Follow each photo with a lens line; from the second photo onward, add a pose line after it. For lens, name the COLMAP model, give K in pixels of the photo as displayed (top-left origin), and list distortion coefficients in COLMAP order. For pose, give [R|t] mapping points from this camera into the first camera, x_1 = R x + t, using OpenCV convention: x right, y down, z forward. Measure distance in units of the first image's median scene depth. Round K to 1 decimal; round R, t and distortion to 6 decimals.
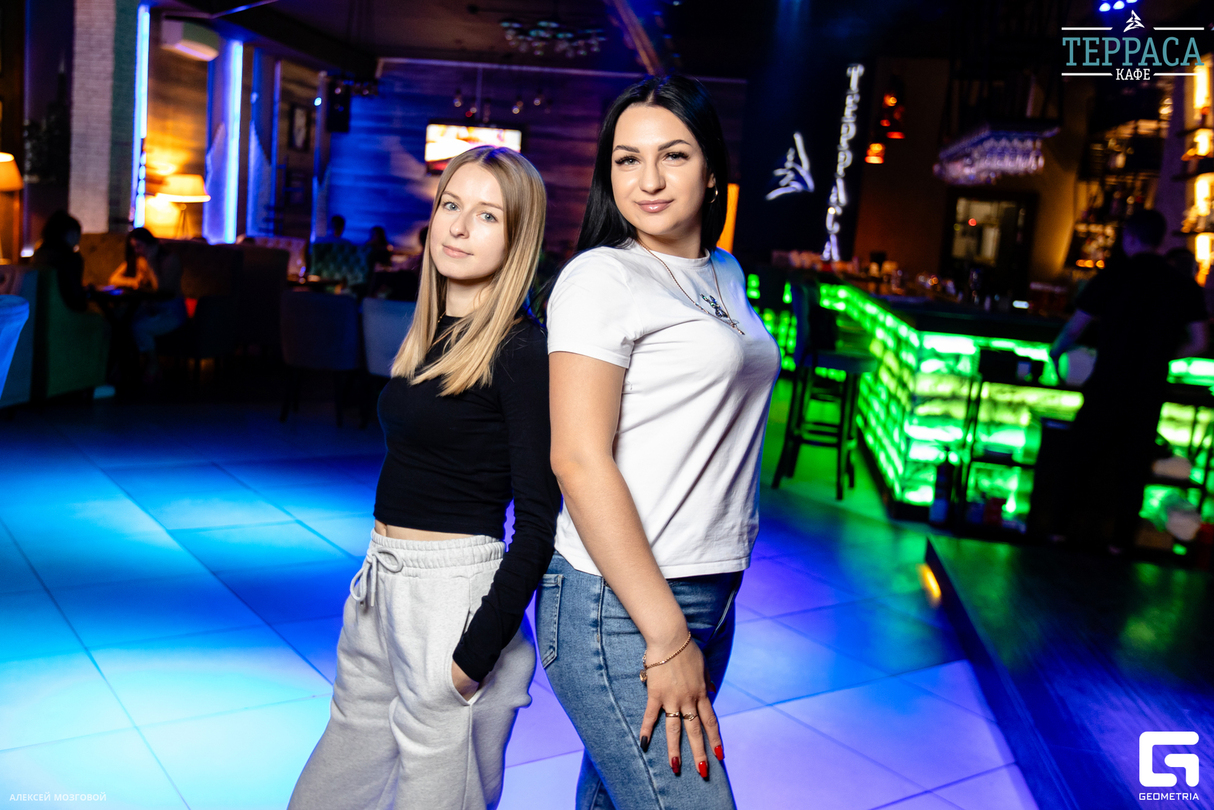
lens RADIAL K [[1036.9, 0, 607.0], [0, 1036.9, 405.0], [0, 0, 1]] dist [0.002499, 0.003320]
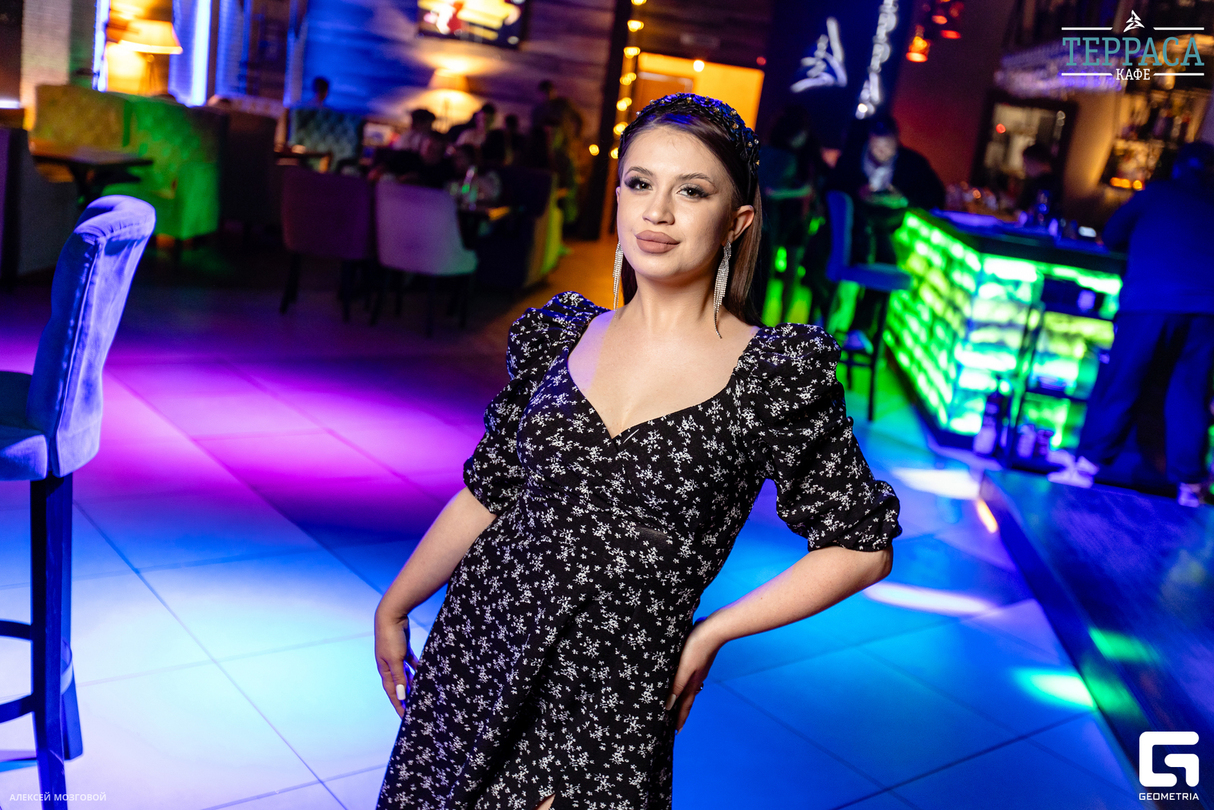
lens RADIAL K [[1097.6, 0, 607.0], [0, 1097.6, 405.0], [0, 0, 1]] dist [-0.001128, -0.001709]
pose [[0.995422, 0.039734, 0.086930, -0.109627], [-0.049345, 0.992554, 0.111359, -0.025272], [-0.081858, -0.115139, 0.989971, 0.010634]]
